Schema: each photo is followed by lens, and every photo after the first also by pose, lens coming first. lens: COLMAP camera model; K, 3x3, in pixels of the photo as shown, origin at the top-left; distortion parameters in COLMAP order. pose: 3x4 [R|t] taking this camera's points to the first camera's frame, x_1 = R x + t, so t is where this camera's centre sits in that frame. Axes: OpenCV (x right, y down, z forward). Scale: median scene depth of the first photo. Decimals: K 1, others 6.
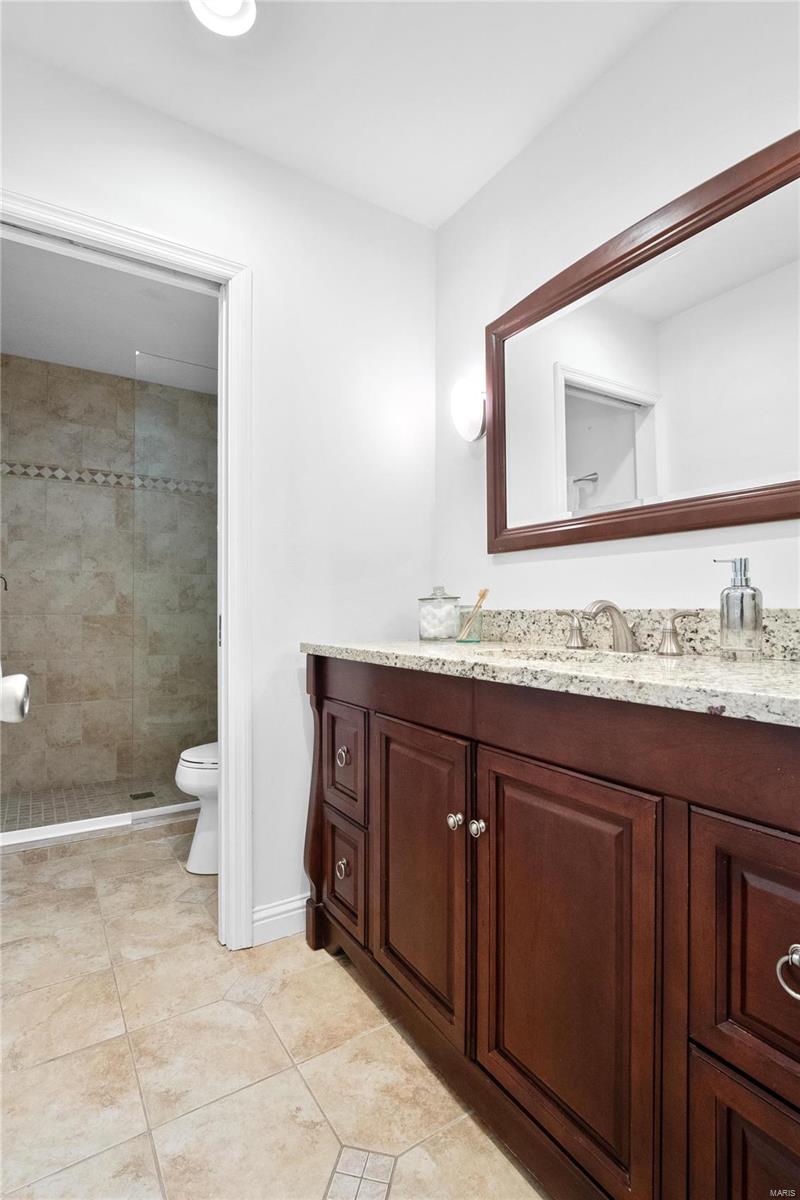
lens RADIAL K [[559.9, 0, 388.3], [0, 559.9, 599.9], [0, 0, 1]] dist [-0.001454, -0.003957]
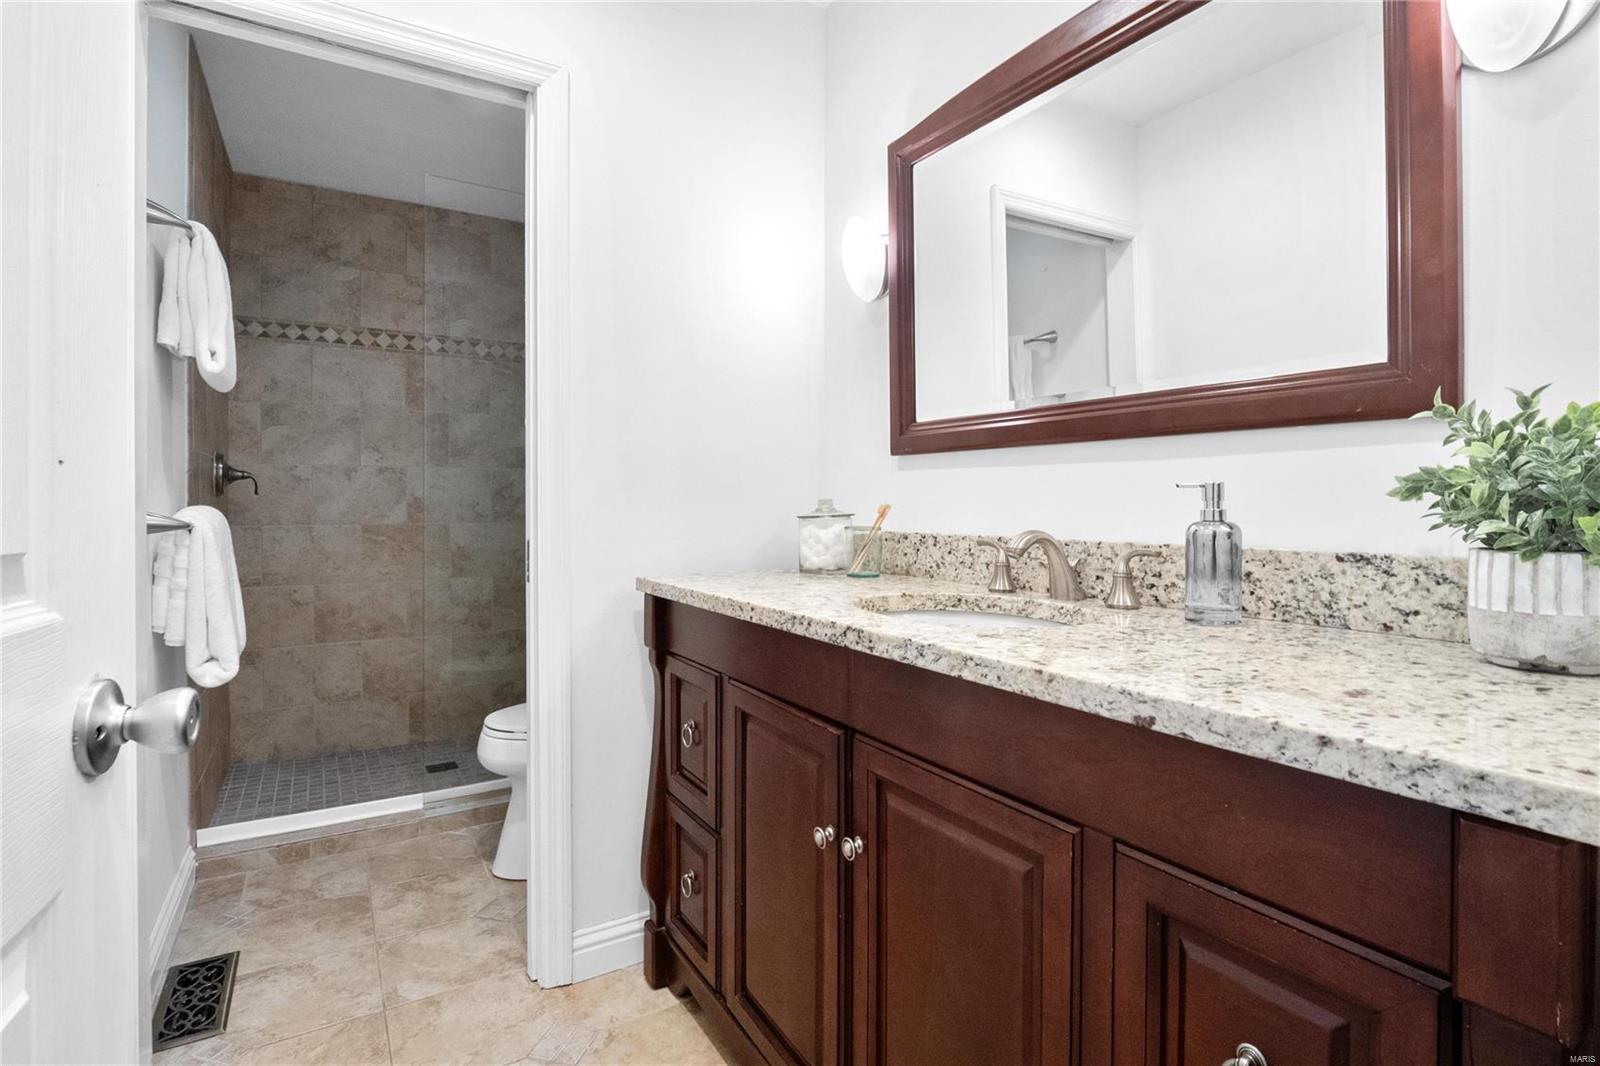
lens RADIAL K [[746.5, 0, 909.4], [0, 746.5, 381.3], [0, 0, 1]] dist [-0.001454, -0.003957]
pose [[0.999933, 0.000017, -0.011616, 0.217495], [0.000101, 0.999949, 0.010123, -0.193477], [0.011616, -0.010124, 0.999881, 0.018152]]
